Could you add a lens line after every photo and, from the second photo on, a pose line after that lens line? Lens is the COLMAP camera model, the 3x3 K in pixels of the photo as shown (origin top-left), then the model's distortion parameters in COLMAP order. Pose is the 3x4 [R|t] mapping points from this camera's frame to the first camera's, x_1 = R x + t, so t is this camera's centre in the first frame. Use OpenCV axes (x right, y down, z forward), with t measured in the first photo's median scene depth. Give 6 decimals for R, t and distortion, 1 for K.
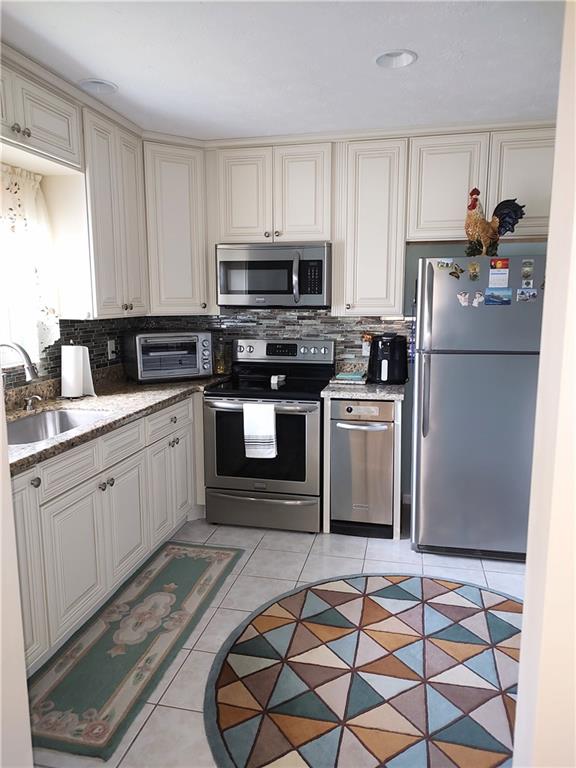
lens RADIAL K [[548.2, 0, 294.0], [0, 548.2, 381.1], [0, 0, 1]] dist [0.034578, -0.015560]
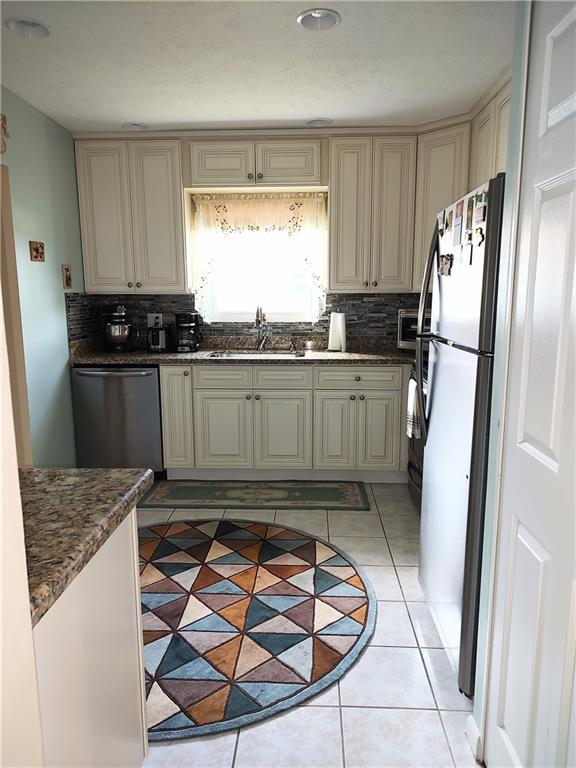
lens RADIAL K [[548.2, 0, 293.8], [0, 548.2, 385.1], [0, 0, 1]] dist [0.034578, -0.015560]
pose [[0.175084, 0.168367, -0.970051, 1.070889], [-0.148589, 0.978503, 0.143015, -0.077235], [0.973276, 0.119099, 0.196338, 0.740816]]
